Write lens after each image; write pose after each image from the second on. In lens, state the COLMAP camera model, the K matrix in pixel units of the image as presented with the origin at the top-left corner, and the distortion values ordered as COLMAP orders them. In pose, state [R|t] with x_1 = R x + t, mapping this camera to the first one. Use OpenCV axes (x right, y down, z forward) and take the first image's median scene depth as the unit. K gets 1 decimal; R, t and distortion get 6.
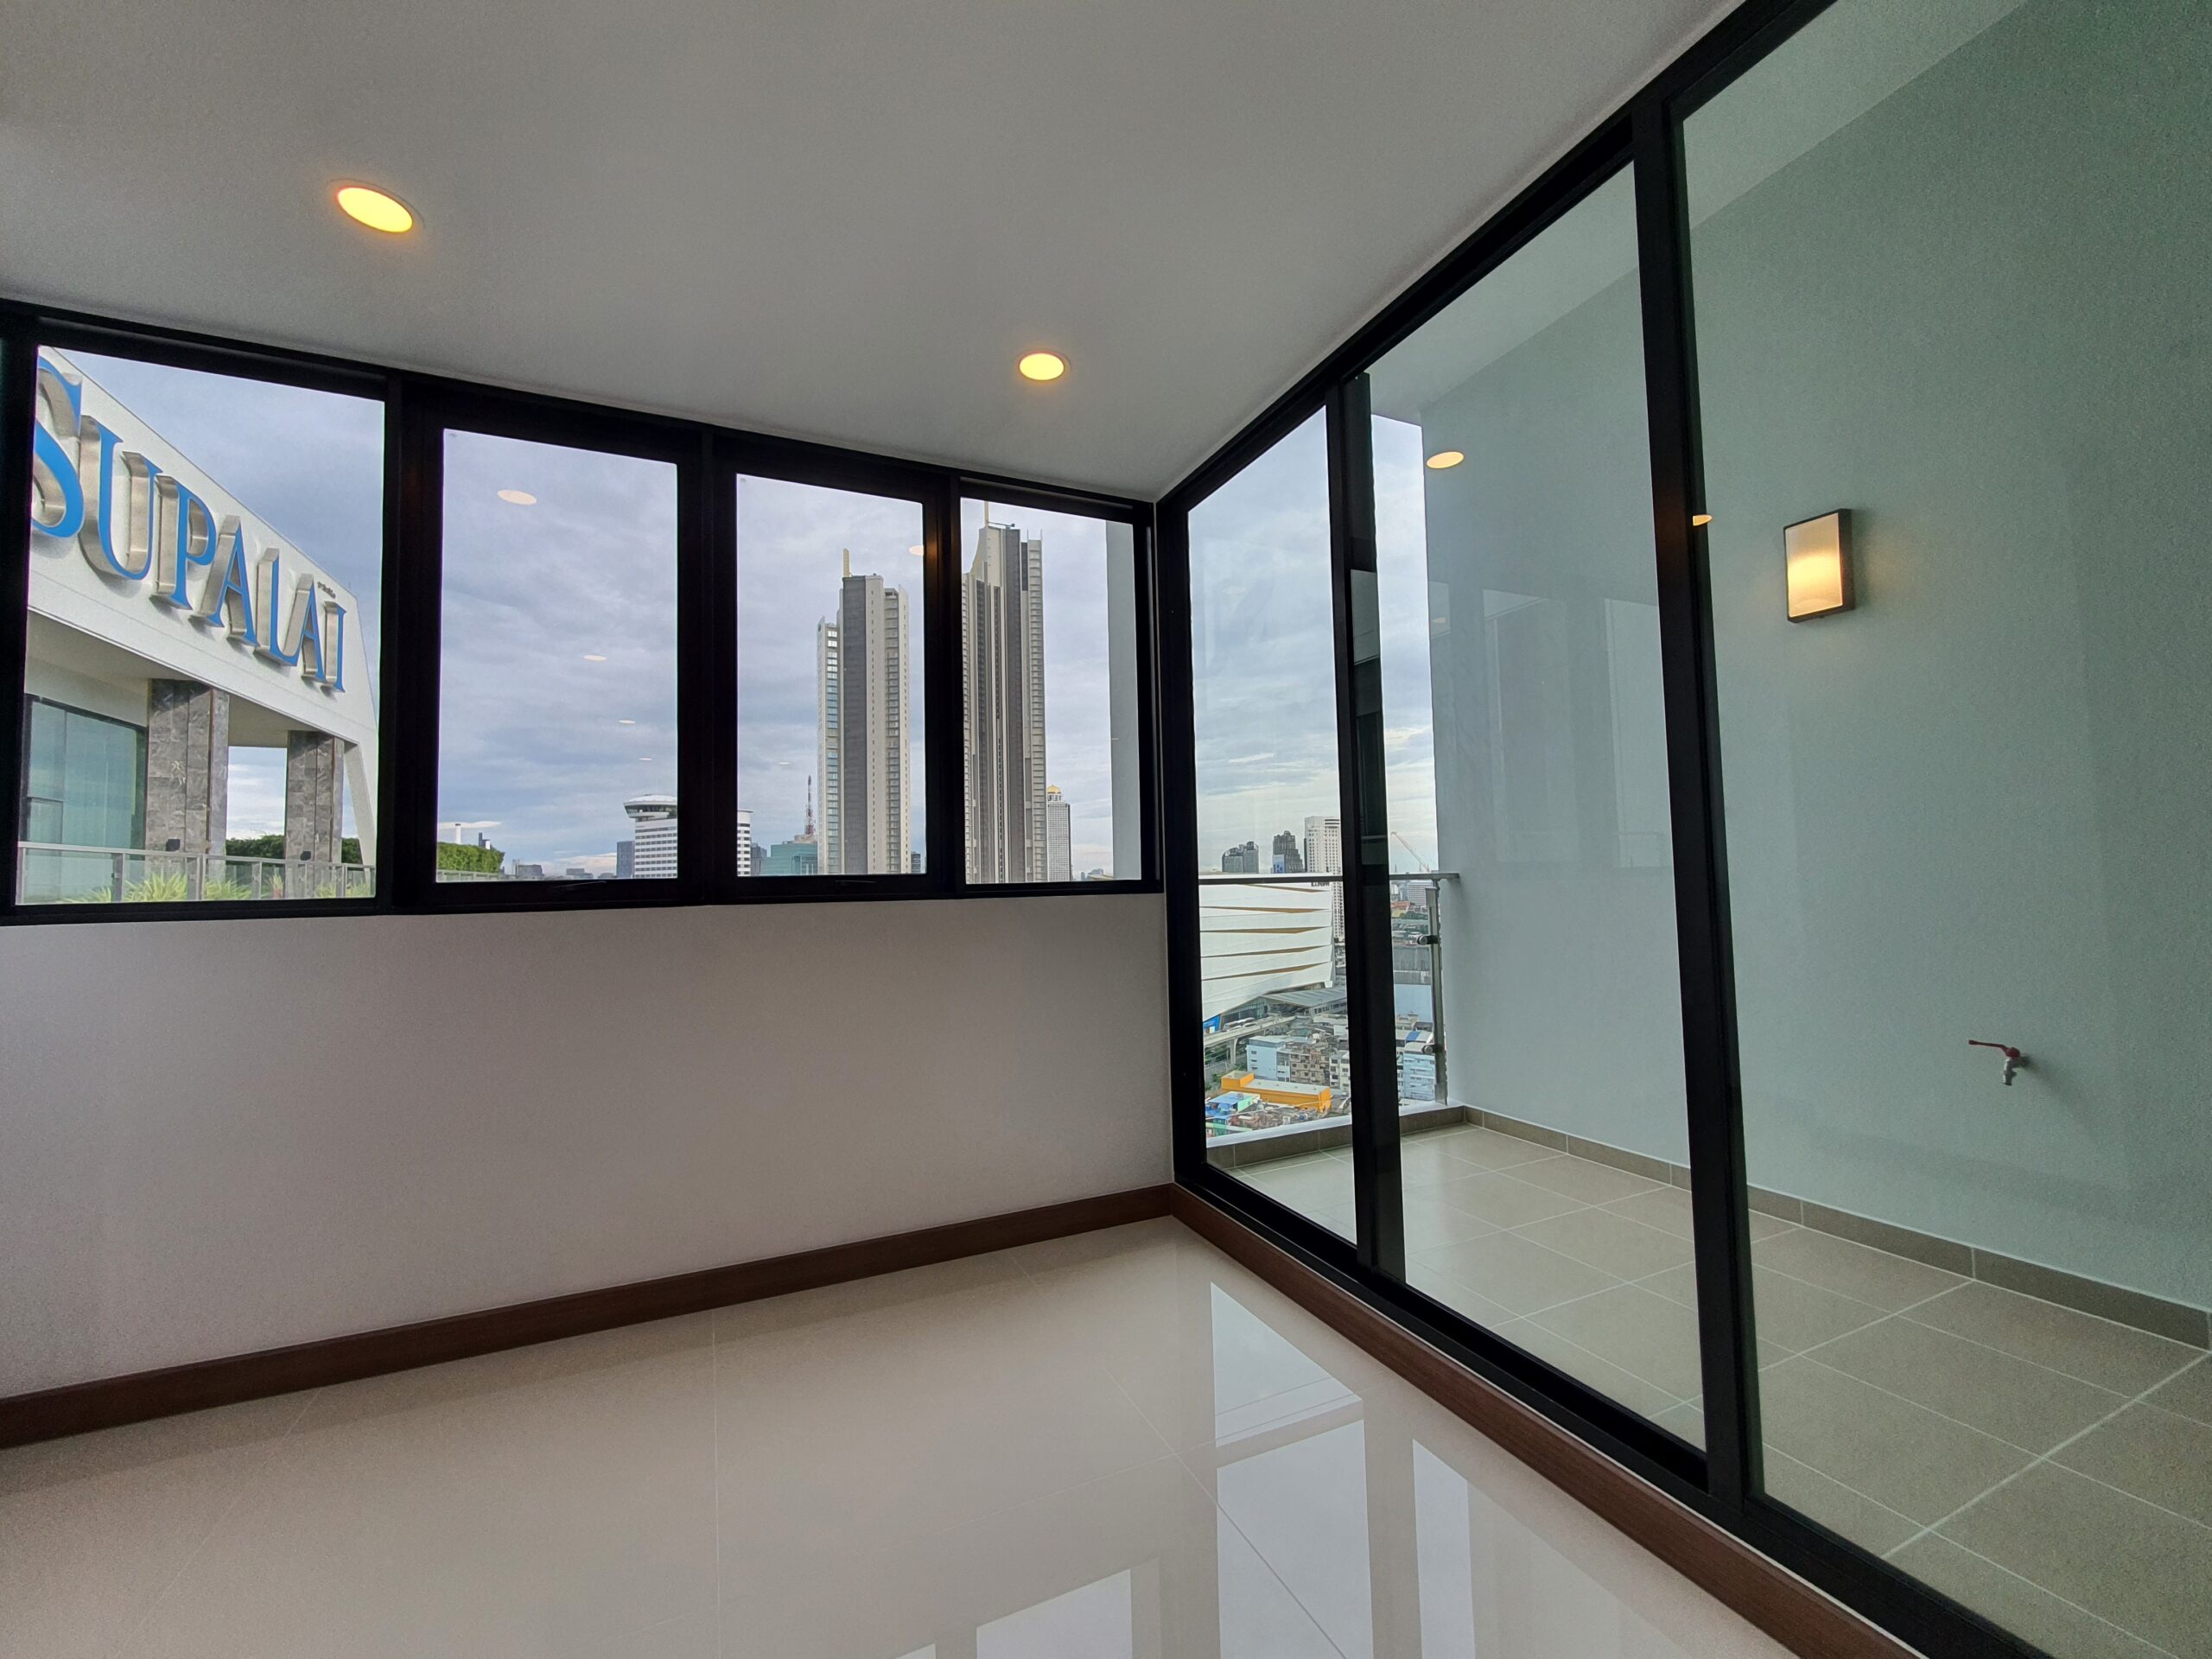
lens RADIAL K [[887.0, 0, 1115.2], [0, 887.0, 837.7], [0, 0, 1]] dist [0.001730, 0.000130]
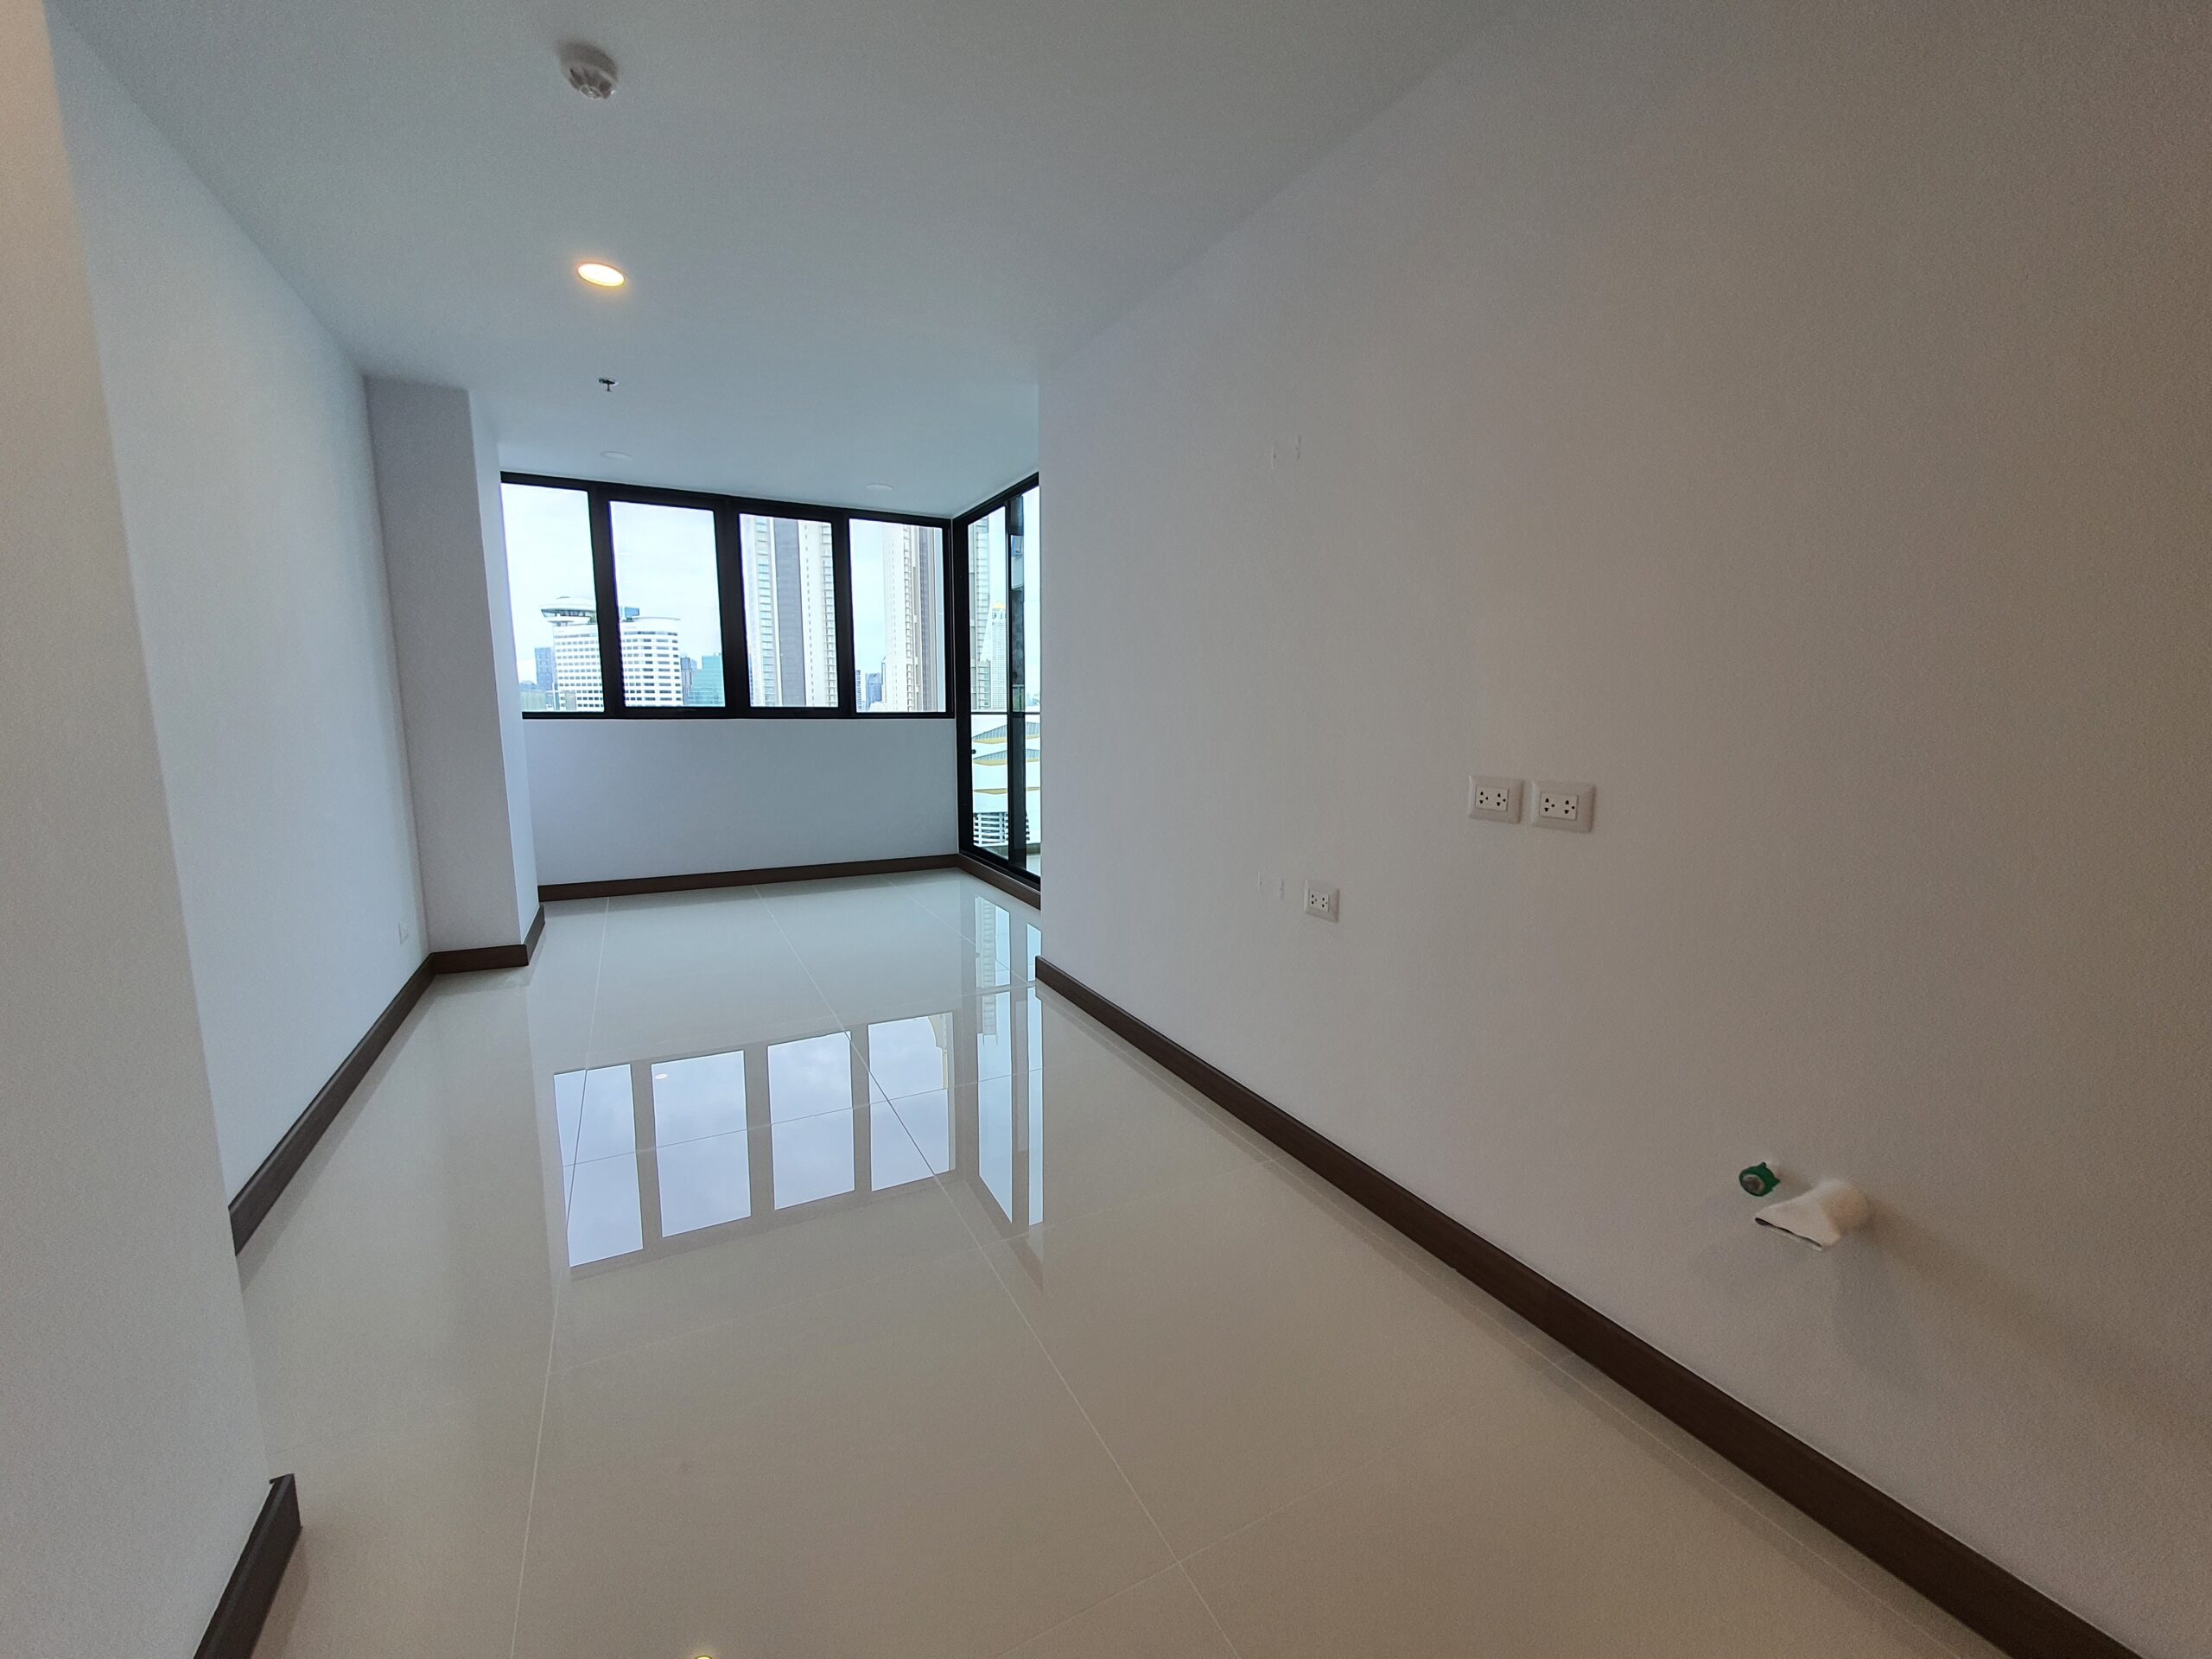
lens RADIAL K [[887.0, 0, 1114.3], [0, 887.0, 831.9], [0, 0, 1]] dist [0.001730, 0.000130]
pose [[0.997830, 0.018857, 0.063087, 0.026105], [-0.030500, 0.981495, 0.189041, -0.007077], [-0.058355, -0.190555, 0.979941, -0.096617]]
